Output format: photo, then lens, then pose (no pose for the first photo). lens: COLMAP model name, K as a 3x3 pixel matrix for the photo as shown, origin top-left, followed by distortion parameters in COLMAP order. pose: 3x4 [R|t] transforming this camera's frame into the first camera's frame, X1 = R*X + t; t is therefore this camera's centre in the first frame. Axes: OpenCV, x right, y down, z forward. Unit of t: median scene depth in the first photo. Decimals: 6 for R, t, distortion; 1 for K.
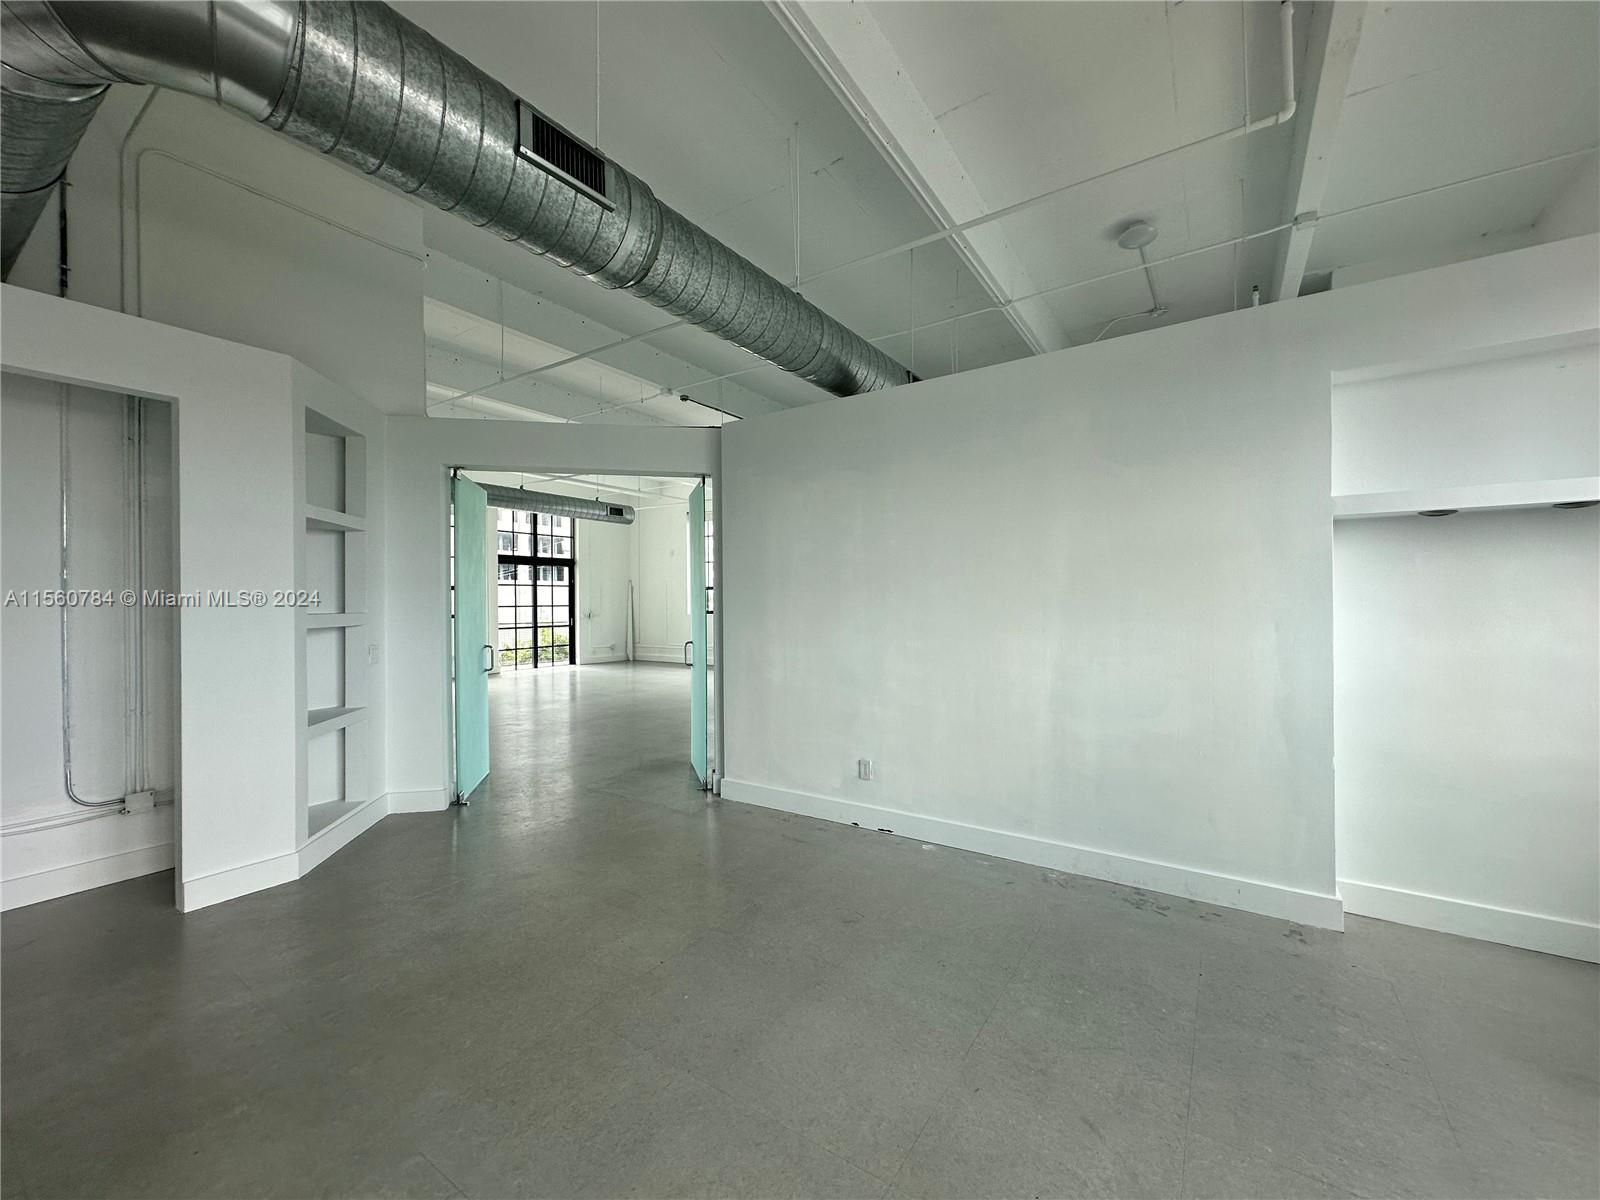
lens RADIAL K [[642.9, 0, 796.1], [0, 642.9, 607.2], [0, 0, 1]] dist [-0.002514, -0.000337]
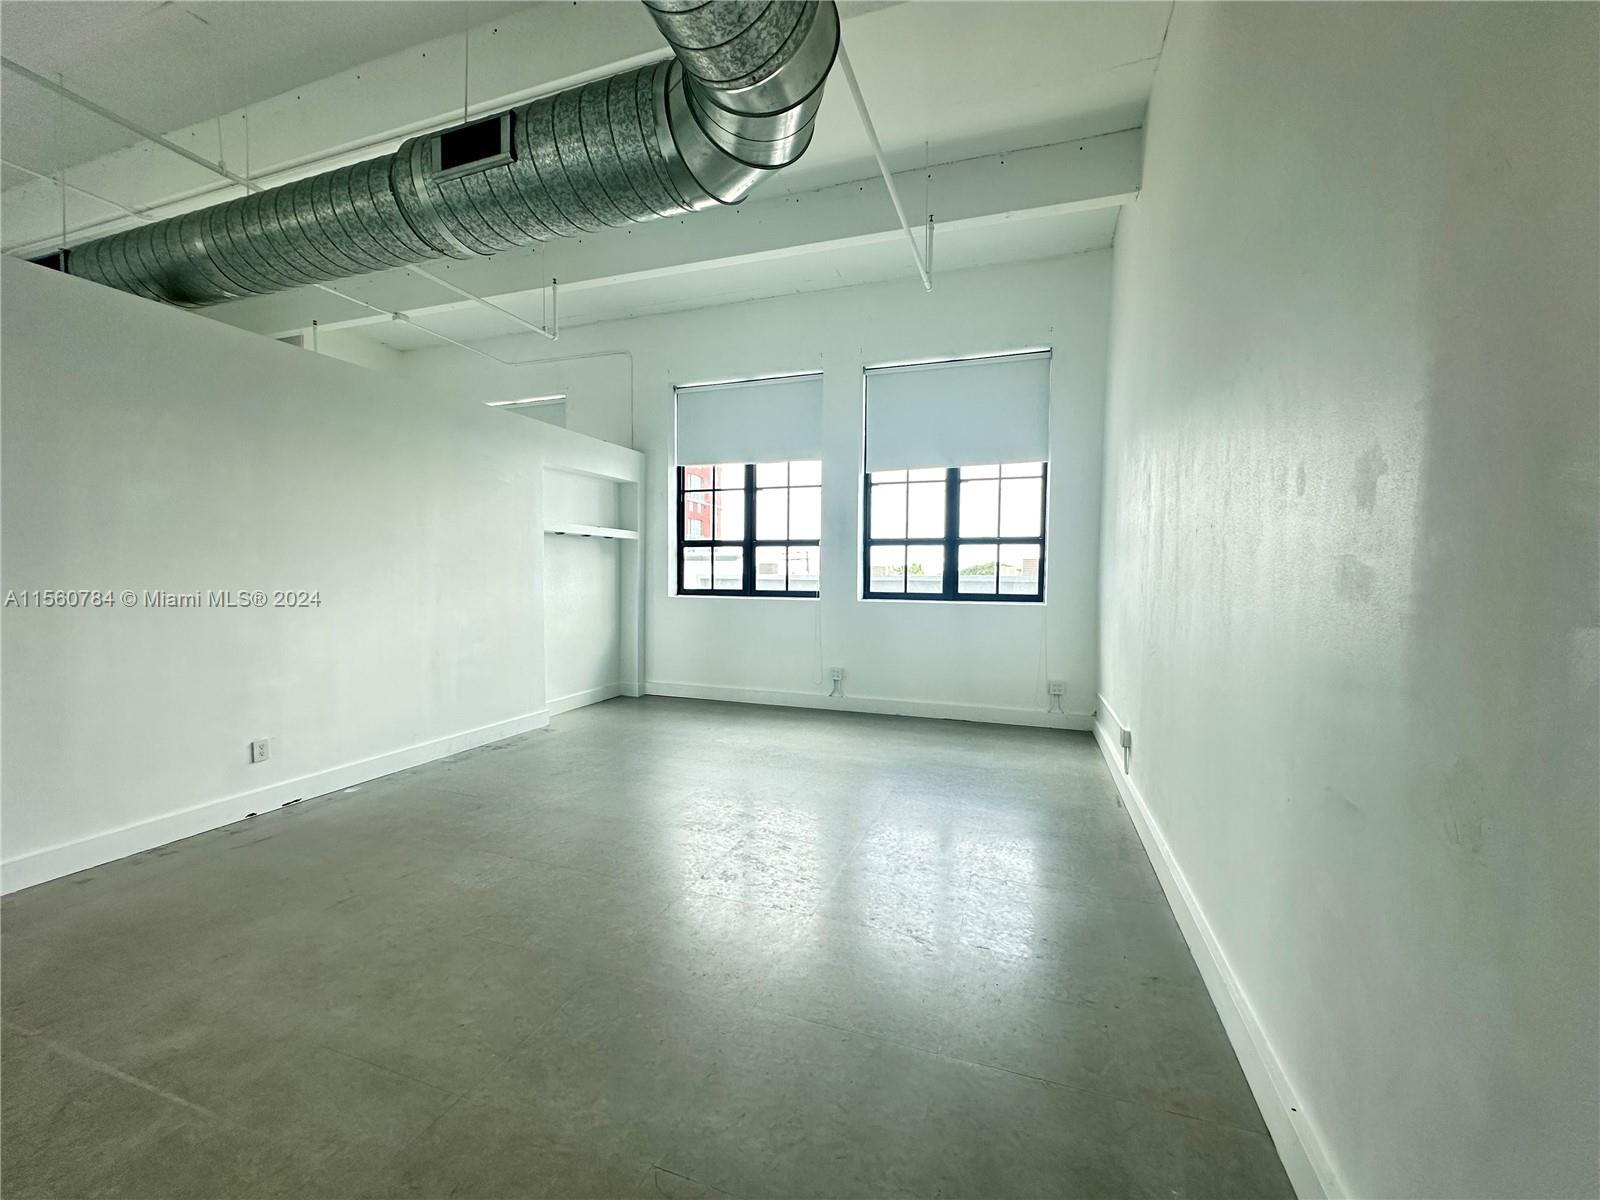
lens RADIAL K [[642.9, 0, 800.1], [0, 642.9, 596.9], [0, 0, 1]] dist [-0.002514, -0.000337]
pose [[-0.255511, -0.033972, 0.966209, -1.016829], [-0.008014, 0.999423, 0.033021, -0.000266], [-0.966773, 0.000694, -0.255636, 0.523863]]
